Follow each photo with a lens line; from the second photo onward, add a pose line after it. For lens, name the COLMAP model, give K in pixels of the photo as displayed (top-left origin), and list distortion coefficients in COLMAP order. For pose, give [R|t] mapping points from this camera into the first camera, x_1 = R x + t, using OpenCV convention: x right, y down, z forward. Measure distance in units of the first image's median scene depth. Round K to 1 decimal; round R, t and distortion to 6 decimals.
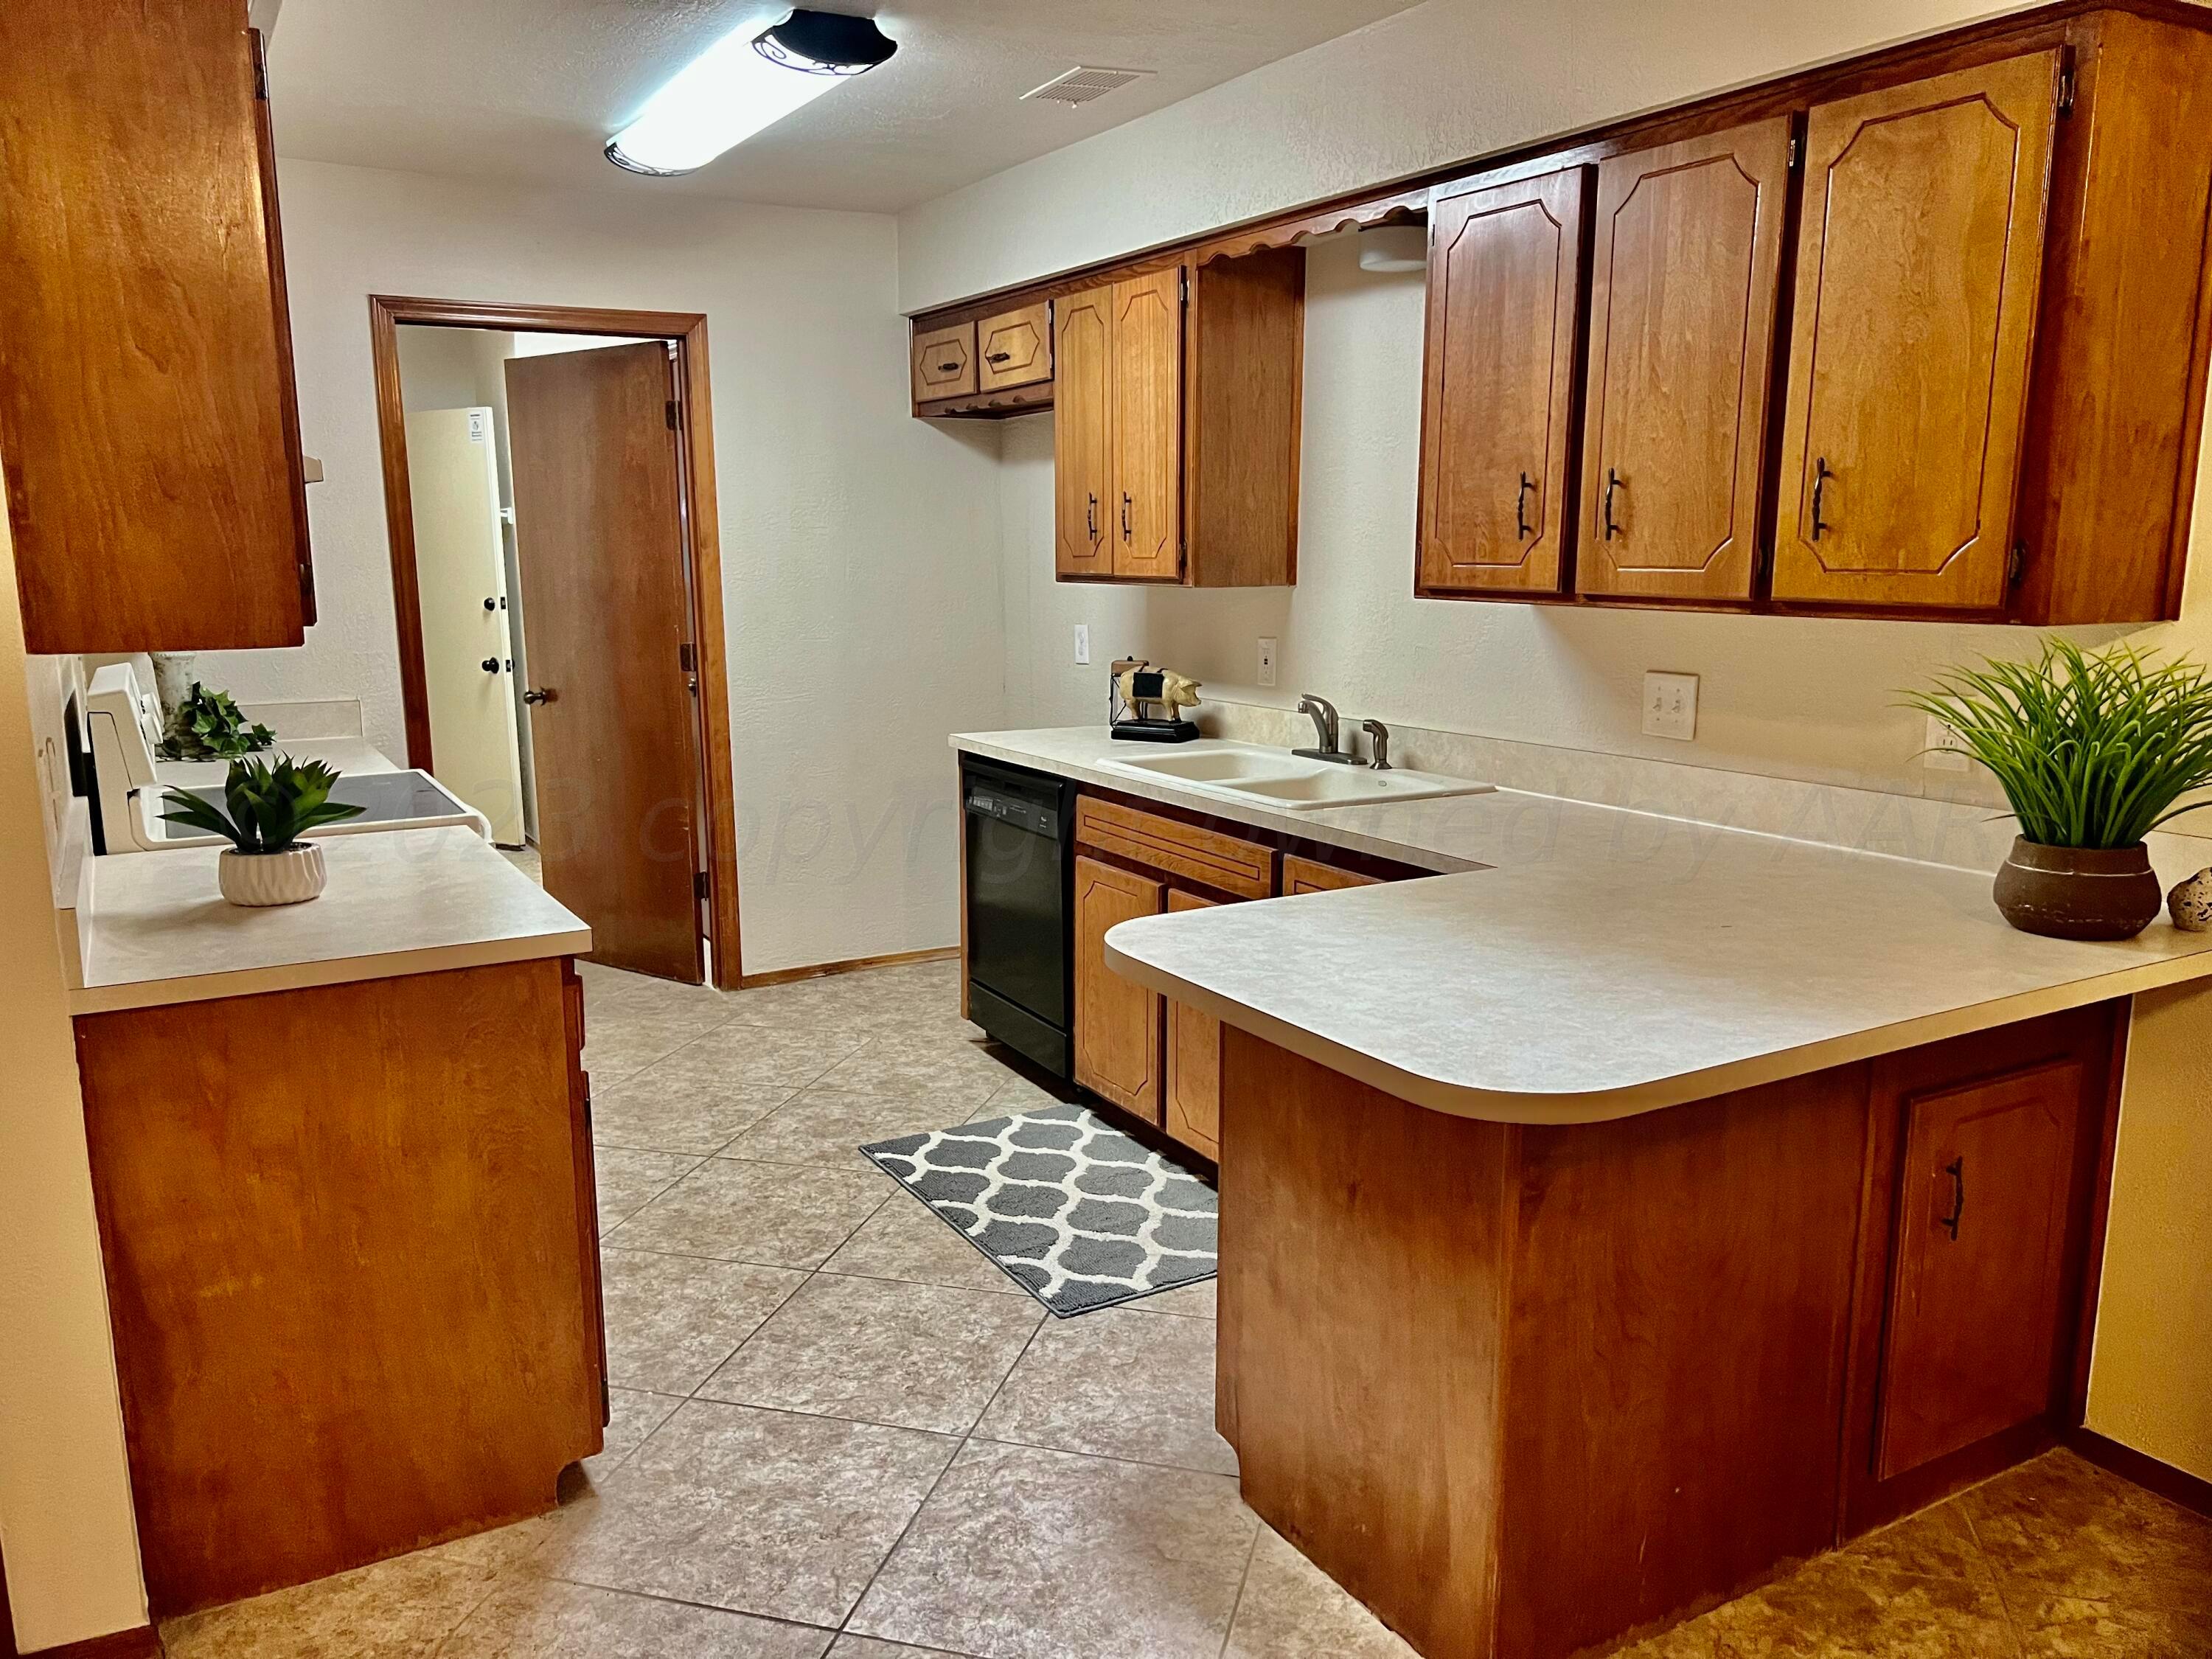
lens RADIAL K [[1669.7, 0, 1108.1], [0, 1669.7, 863.6], [0, 0, 1]] dist [0.099629, -0.152973]
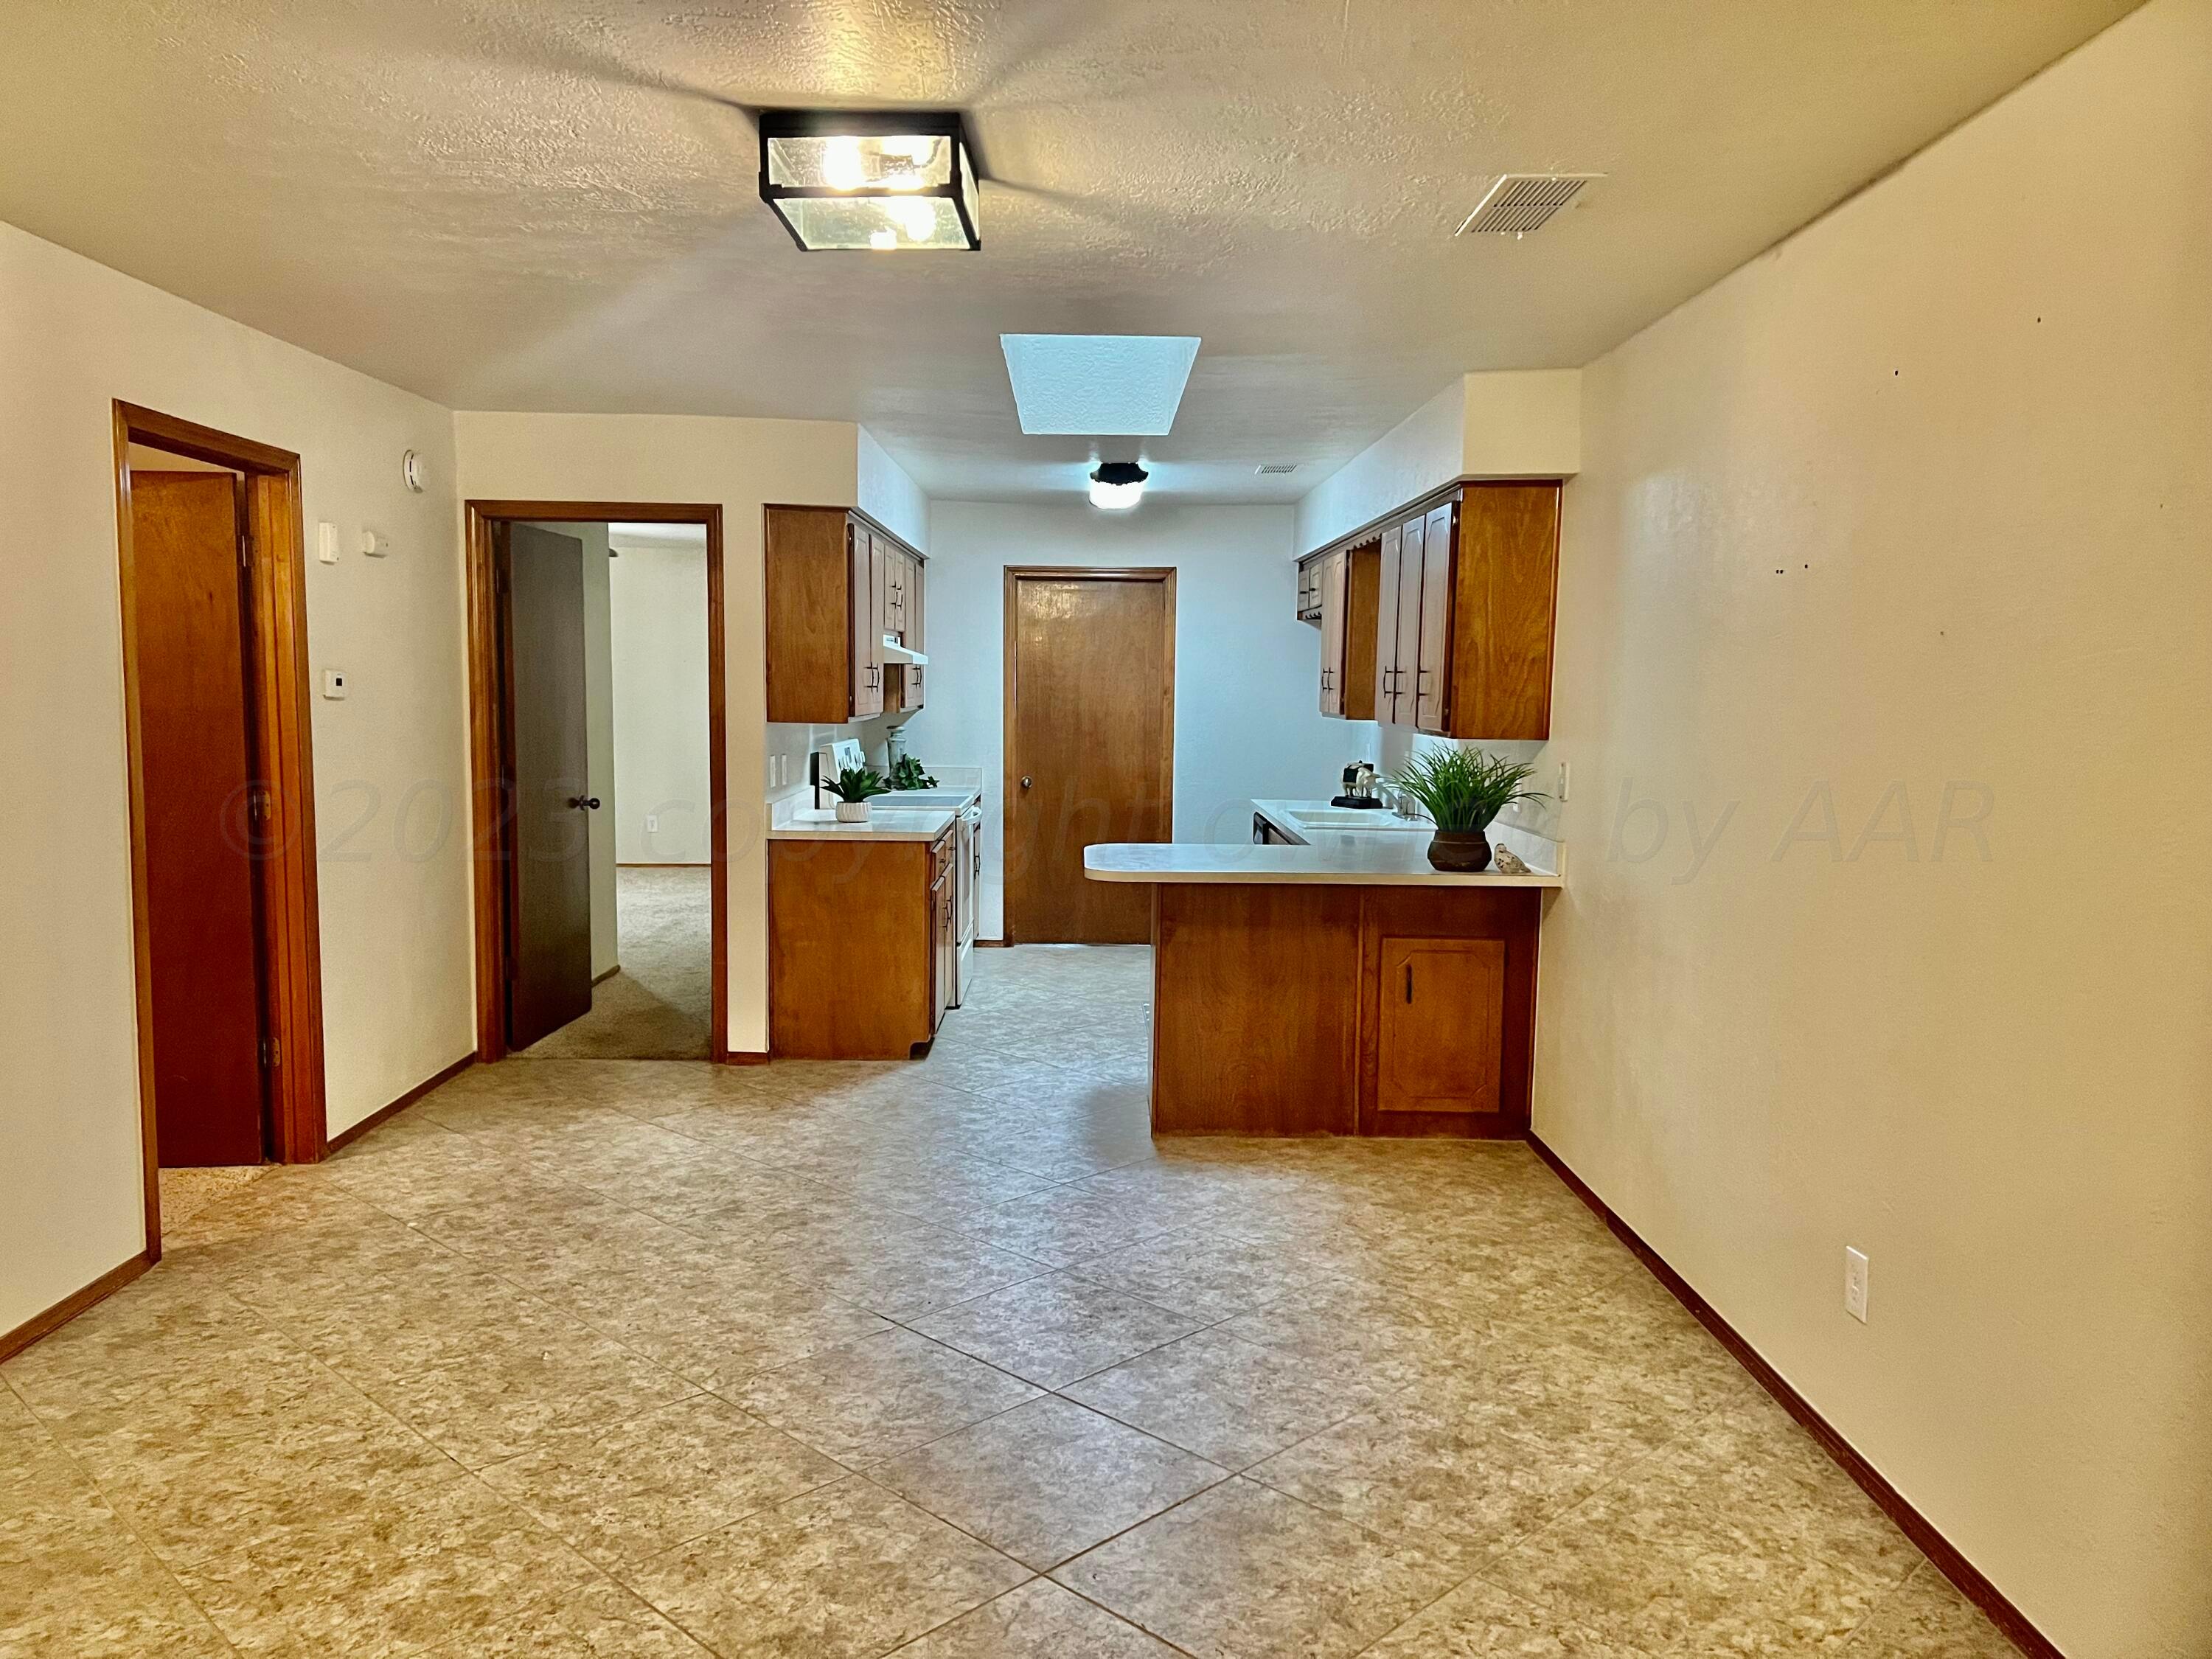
lens RADIAL K [[1669.7, 0, 1108.1], [0, 1669.7, 863.6], [0, 0, 1]] dist [0.099629, -0.152973]
pose [[0.872592, 0.071164, -0.483238, 1.141049], [-0.111837, 0.992157, -0.055838, 0.191331], [0.475474, 0.102768, 0.873707, -1.105703]]
